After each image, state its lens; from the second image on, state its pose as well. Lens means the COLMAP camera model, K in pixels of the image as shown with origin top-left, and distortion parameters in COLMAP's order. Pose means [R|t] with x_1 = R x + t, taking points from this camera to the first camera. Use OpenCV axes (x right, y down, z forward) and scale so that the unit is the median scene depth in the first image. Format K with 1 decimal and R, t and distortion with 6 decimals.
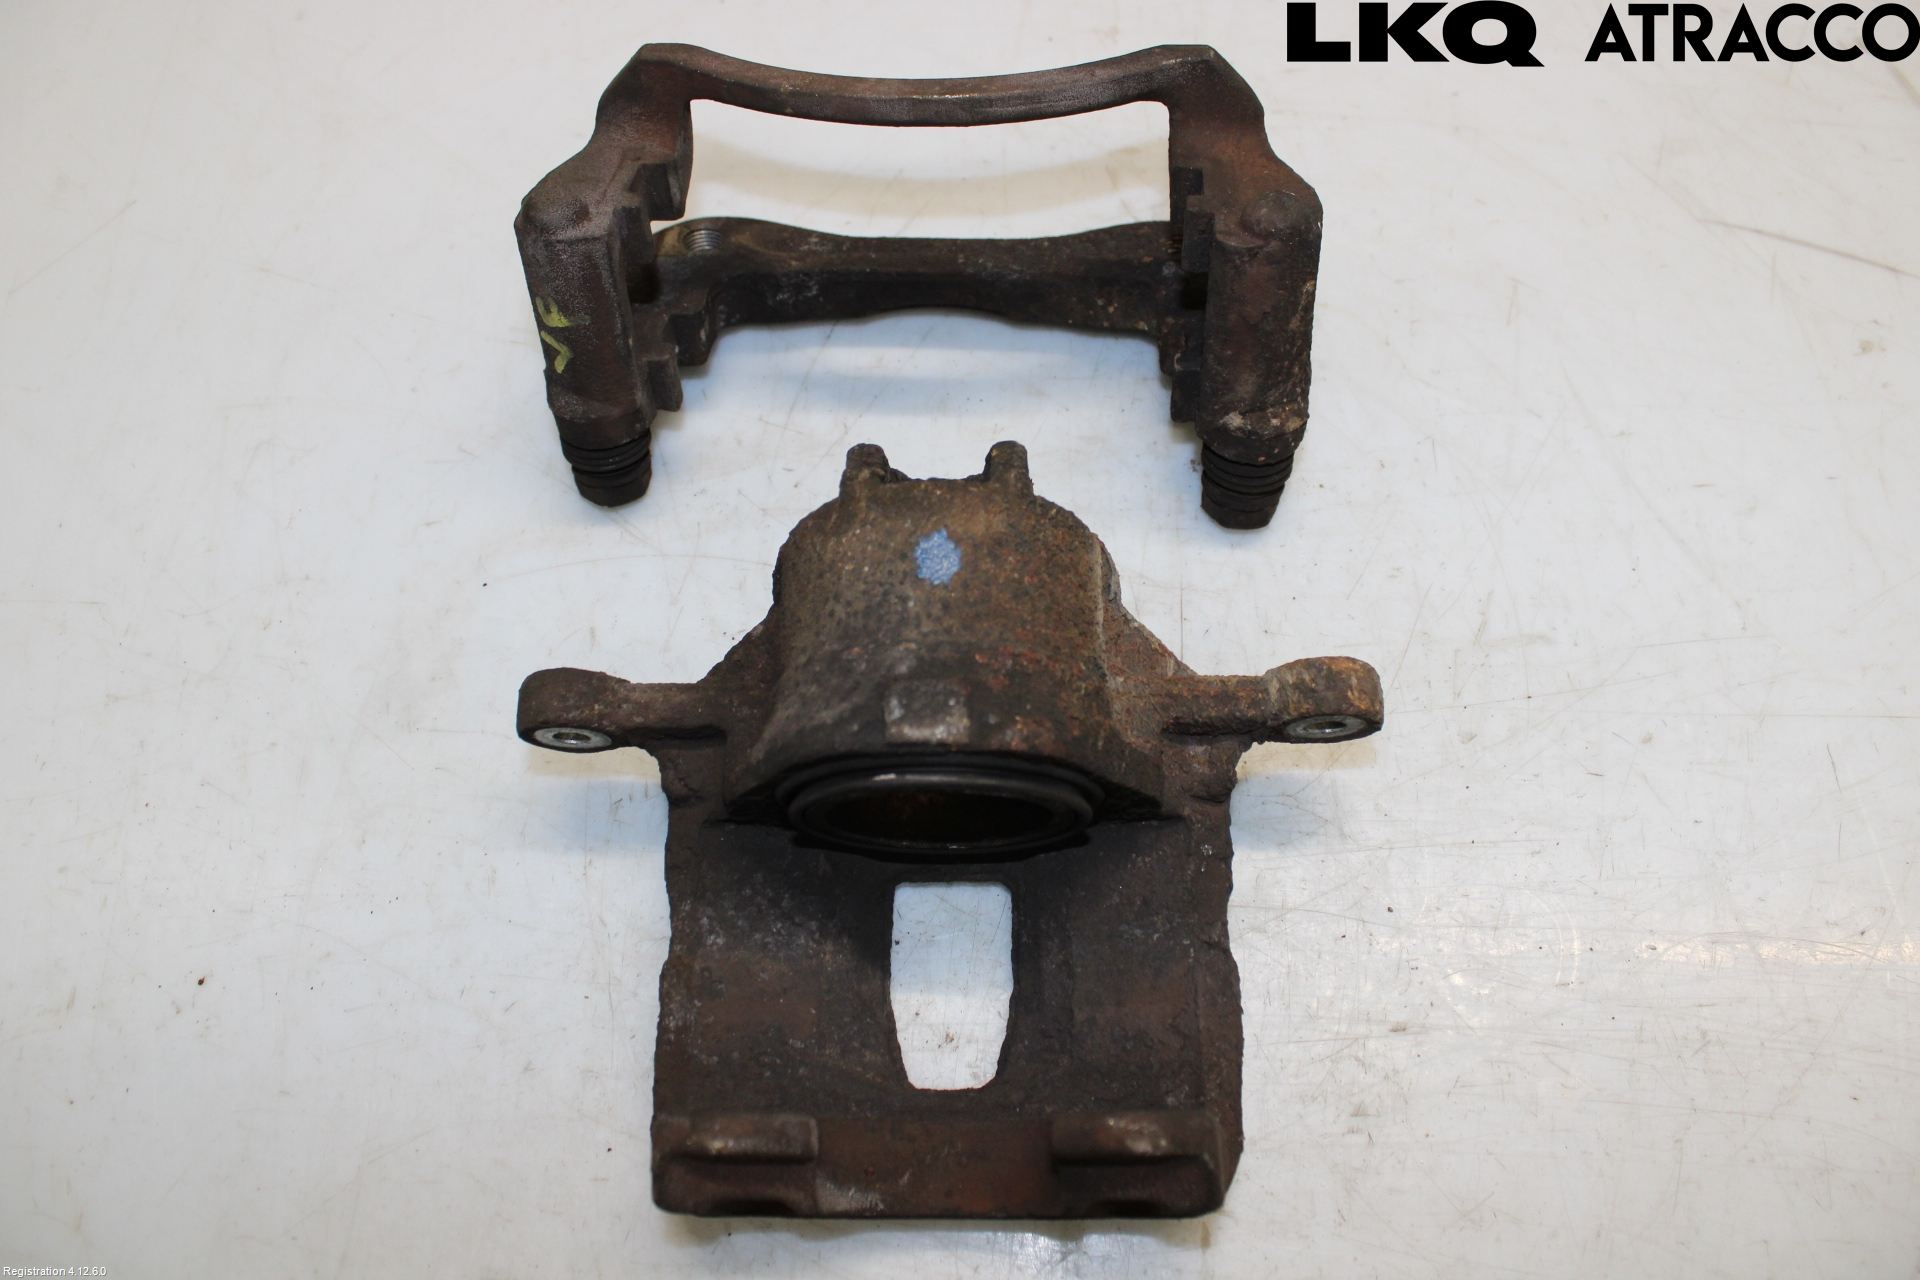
lens RADIAL K [[1568.0, 0, 985.3], [0, 1568.0, 639.3], [0, 0, 1]] dist [-0.176305, 0.124293]
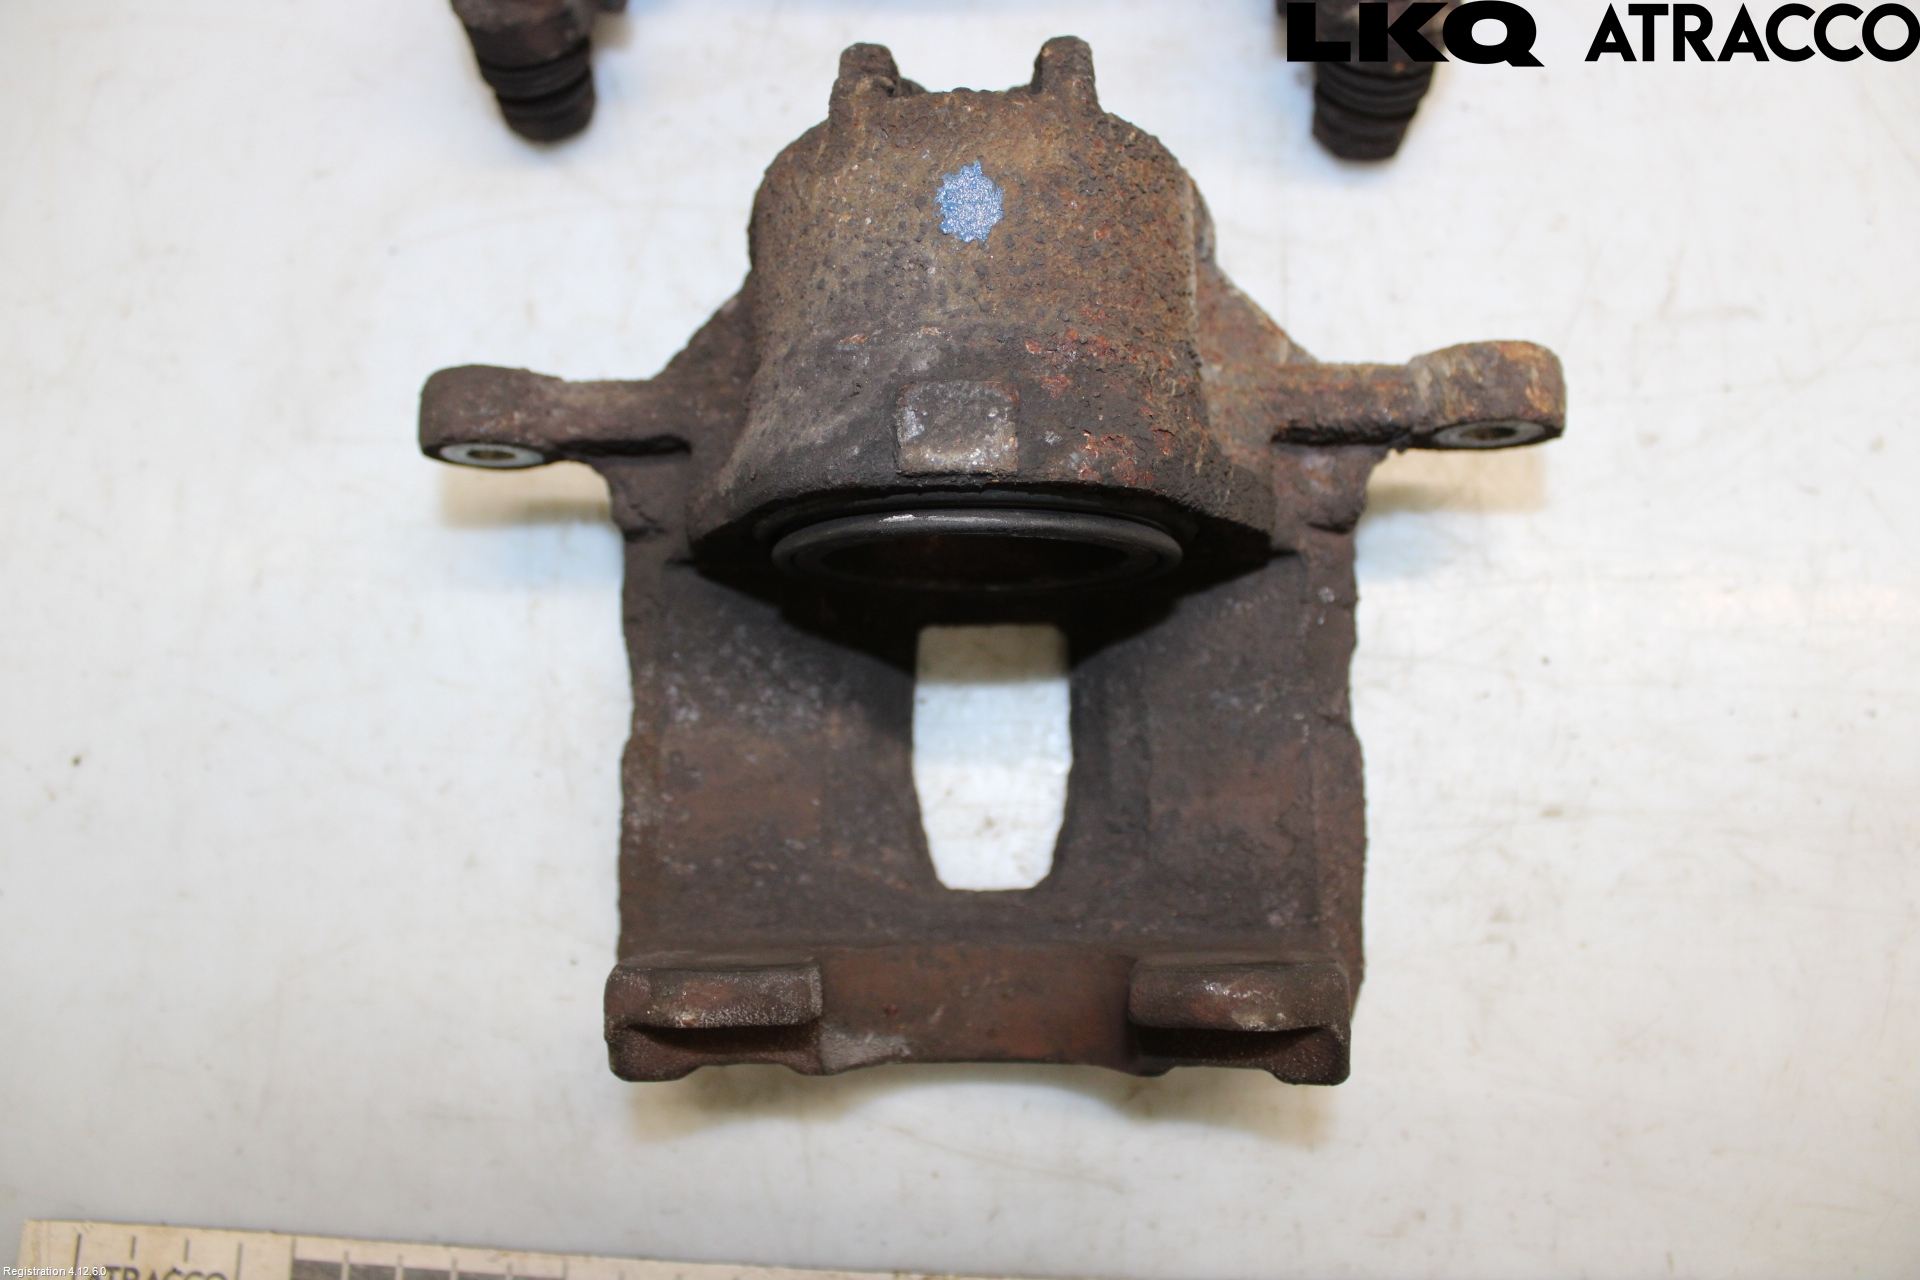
lens RADIAL K [[1529.9, 0, 981.9], [0, 1529.9, 635.6], [0, 0, 1]] dist [-0.173830, 0.125326]
pose [[0.999749, -0.005630, -0.021706, -0.010236], [0.010439, 0.973533, 0.228308, -0.016338], [0.019846, -0.228477, 0.973347, 0.272321]]
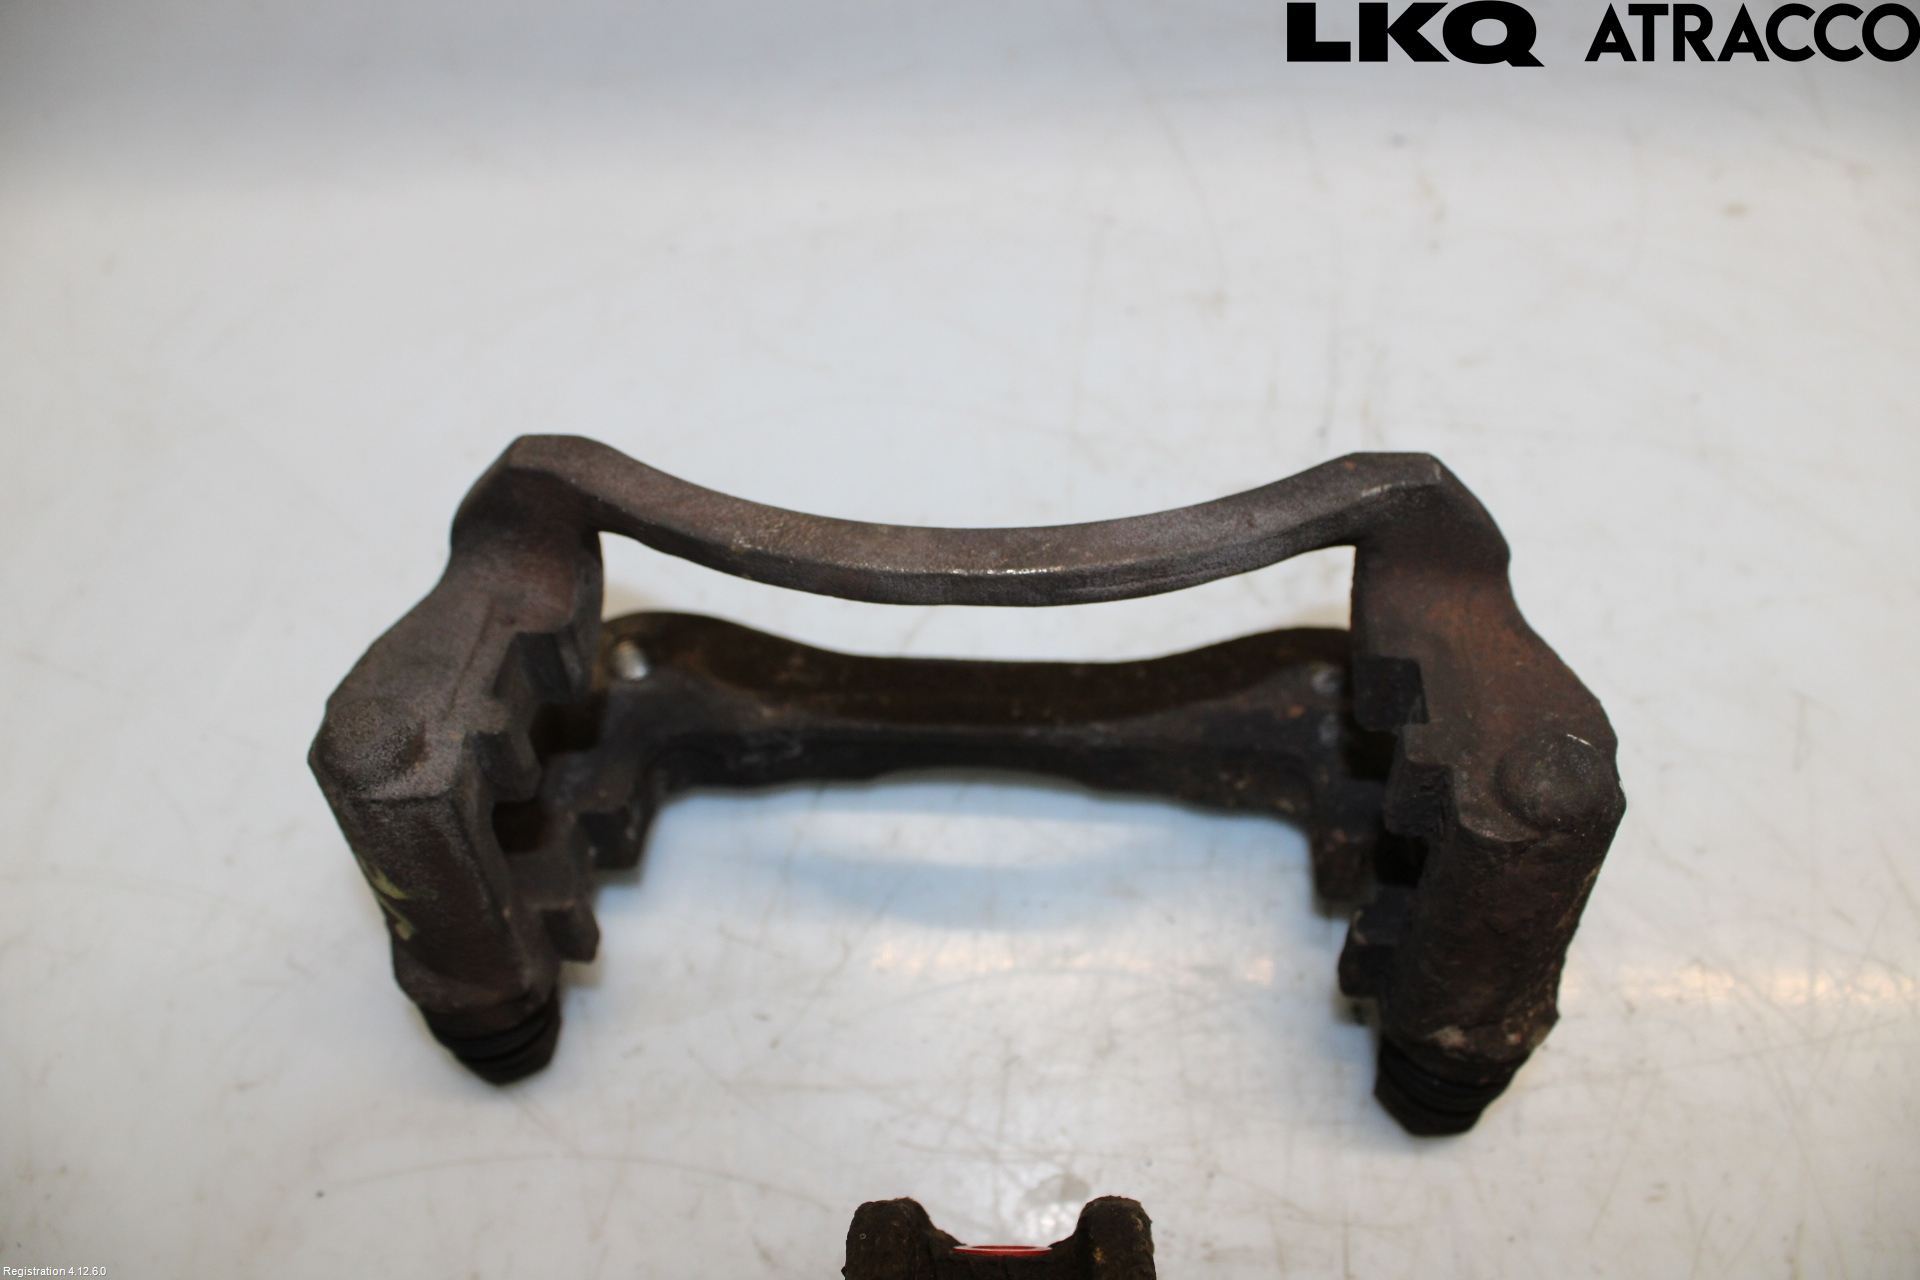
lens RADIAL K [[1529.9, 0, 981.9], [0, 1529.9, 635.6], [0, 0, 1]] dist [-0.173830, 0.125326]
pose [[0.999992, -0.000379, -0.003961, -0.034814], [0.000324, 0.999905, -0.013770, -0.332715], [0.003966, 0.013769, 0.999897, 0.425357]]
